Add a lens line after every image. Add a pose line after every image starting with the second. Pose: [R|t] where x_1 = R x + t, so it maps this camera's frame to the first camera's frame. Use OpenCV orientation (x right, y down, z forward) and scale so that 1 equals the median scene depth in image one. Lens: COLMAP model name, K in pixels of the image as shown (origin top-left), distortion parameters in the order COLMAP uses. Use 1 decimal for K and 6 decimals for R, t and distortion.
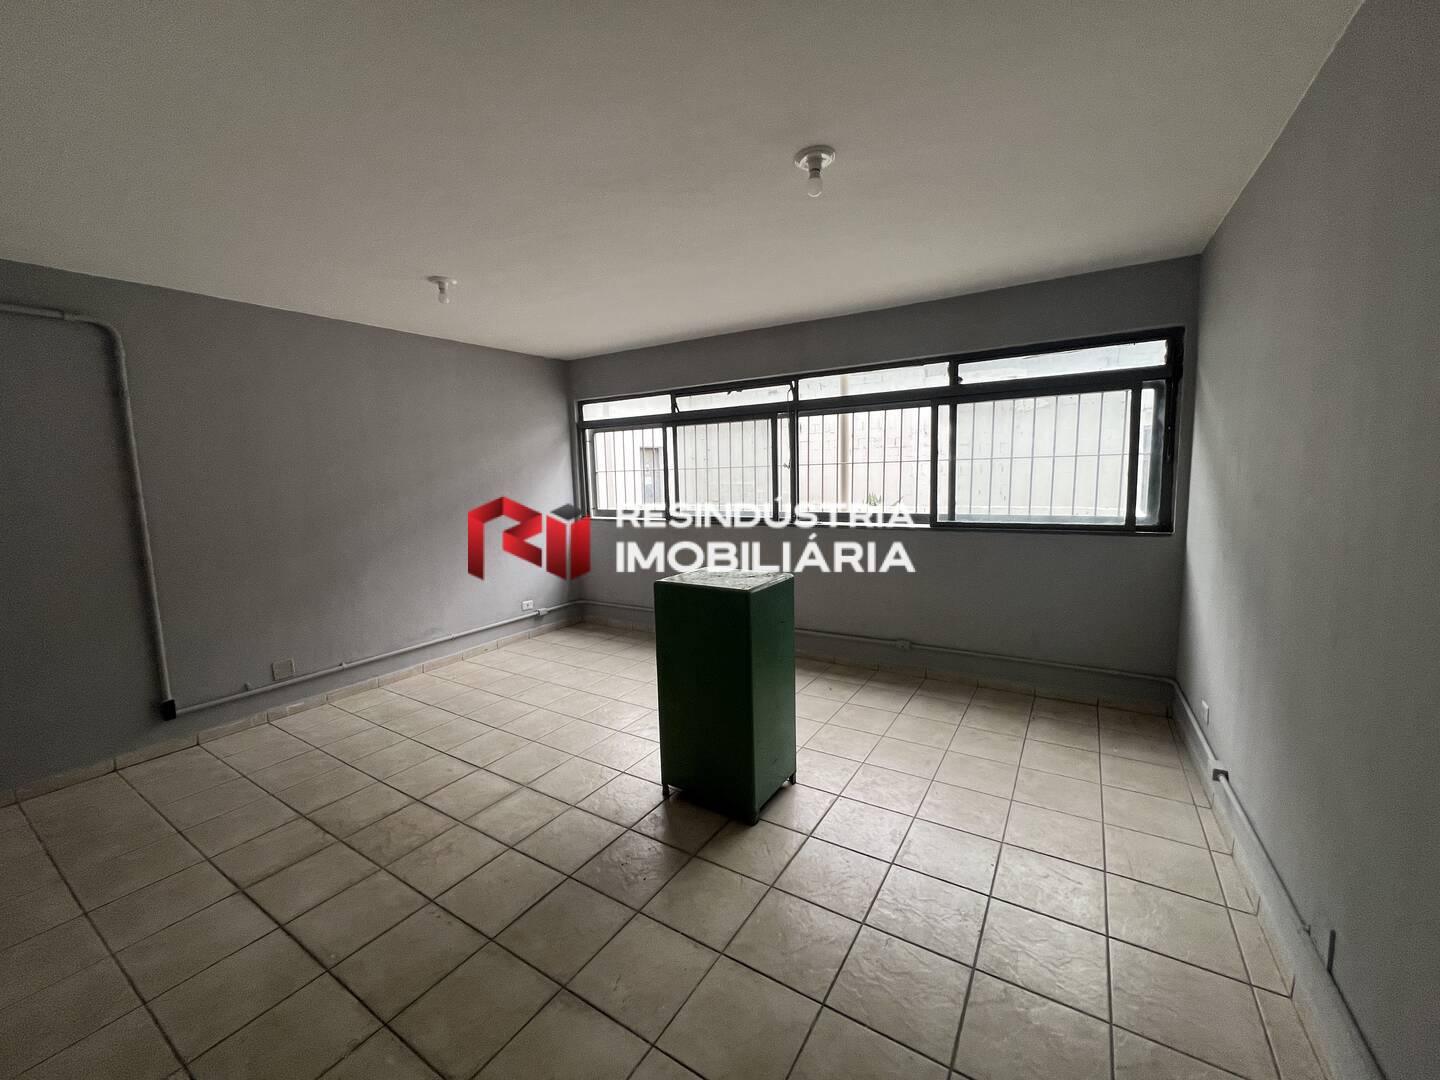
lens RADIAL K [[578.2, 0, 717.5], [0, 578.2, 536.7], [0, 0, 1]] dist [0.000035, 0.000027]
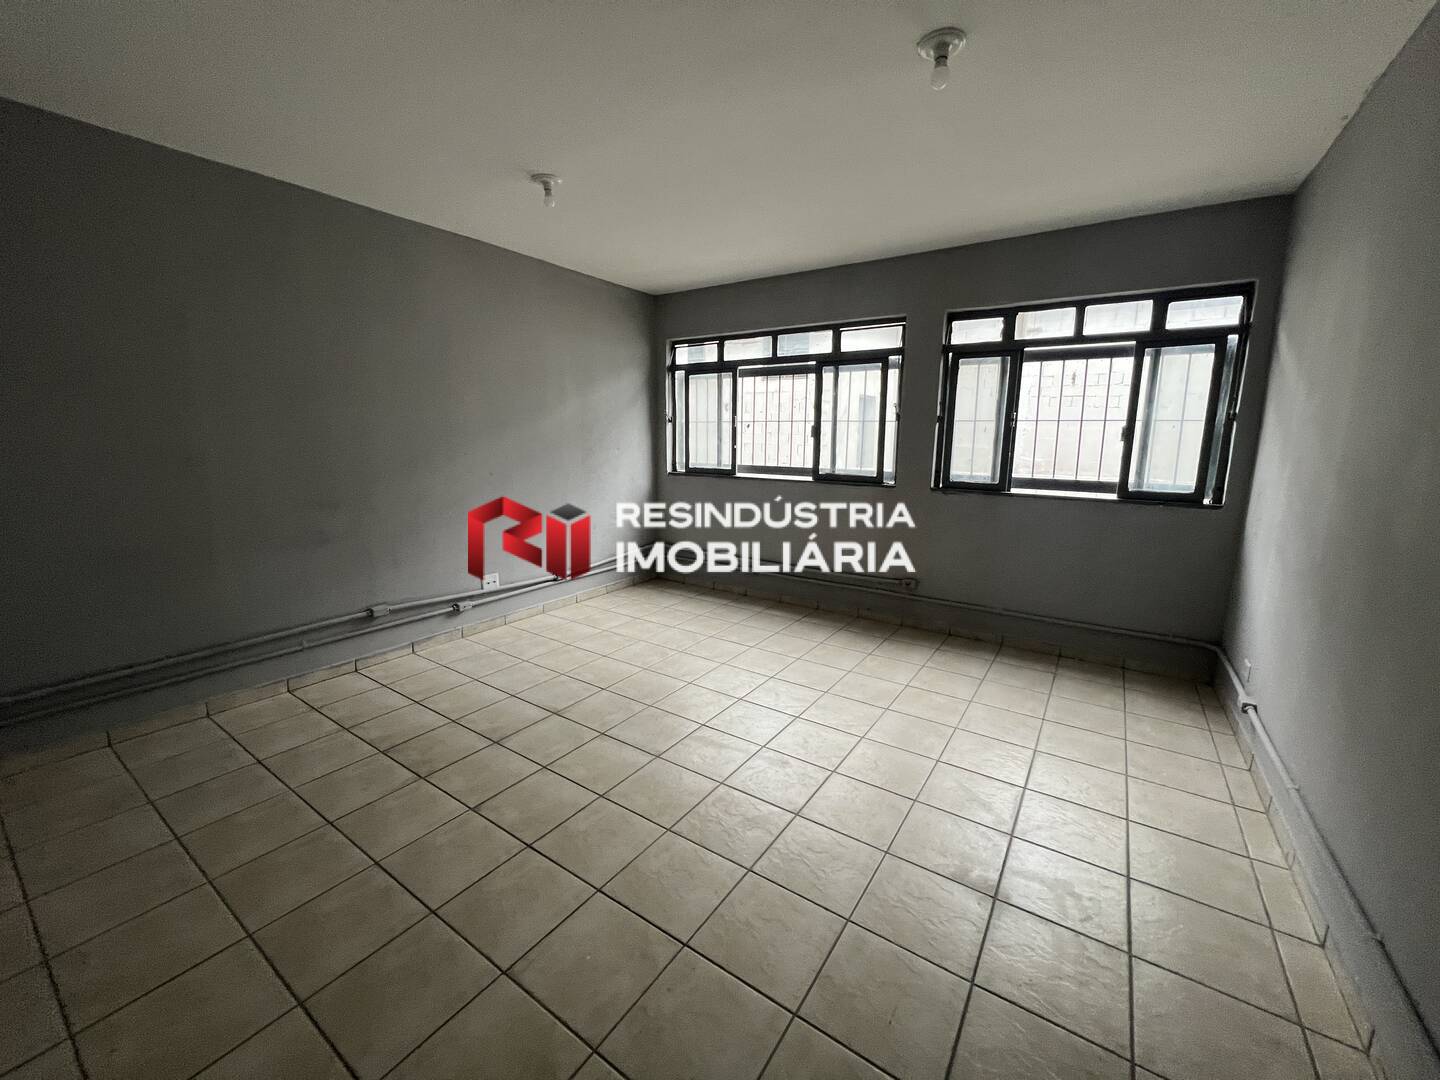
lens RADIAL K [[553.9, 0, 739.3], [0, 553.9, 568.1], [0, 0, 1]] dist [0.012370, -0.000047]
pose [[0.999508, 0.030738, 0.006217, -0.102768], [-0.031305, 0.989683, 0.139815, -0.004666], [-0.001855, -0.139941, 0.990158, 0.067543]]
